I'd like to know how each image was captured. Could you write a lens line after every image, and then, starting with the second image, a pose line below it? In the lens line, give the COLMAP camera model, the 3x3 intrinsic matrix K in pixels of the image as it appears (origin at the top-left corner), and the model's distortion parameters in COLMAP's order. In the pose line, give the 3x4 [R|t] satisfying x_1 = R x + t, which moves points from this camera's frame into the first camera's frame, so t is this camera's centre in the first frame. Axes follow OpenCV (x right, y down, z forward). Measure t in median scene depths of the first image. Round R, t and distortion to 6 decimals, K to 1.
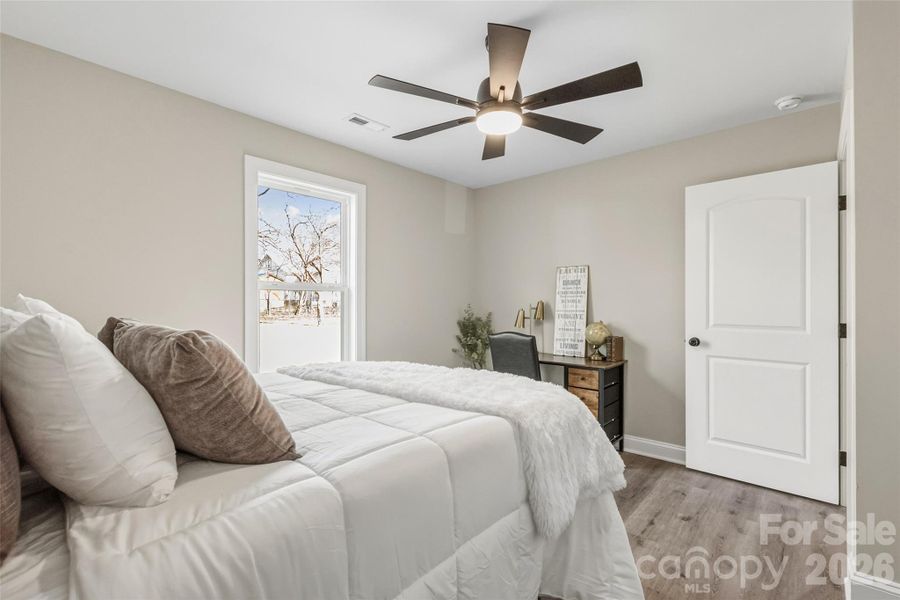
lens RADIAL K [[396.1, 0, 436.7], [0, 396.1, 289.8], [0, 0, 1]] dist [-0.014557, 0.000110]
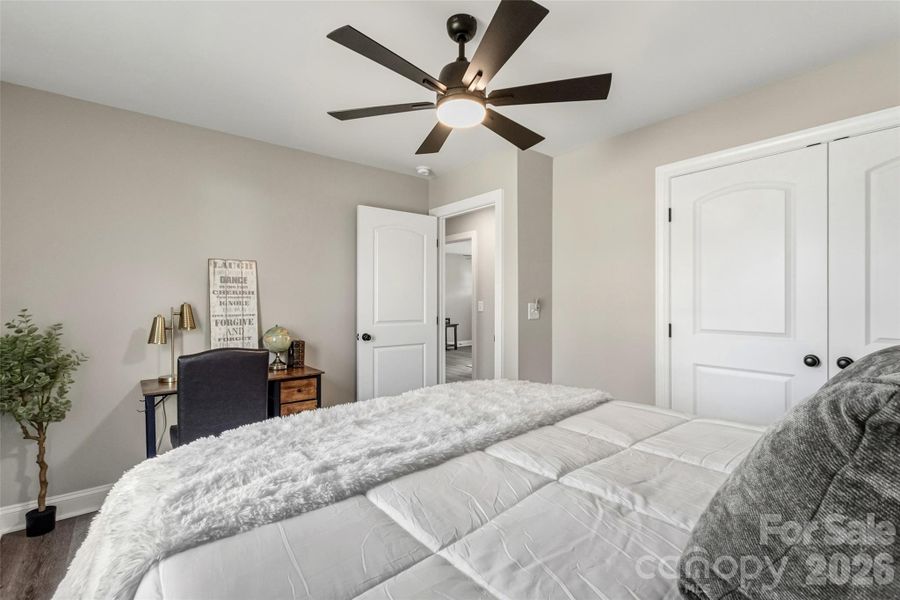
lens RADIAL K [[408.4, 0, 450.0], [0, 408.4, 300.0], [0, 0, 1]] dist [0.002092, 0.000176]
pose [[0.130280, 0.002014, 0.991475, -0.430500], [-0.030498, 0.999533, 0.001977, 0.007325], [-0.991008, -0.030495, 0.130281, 0.471089]]
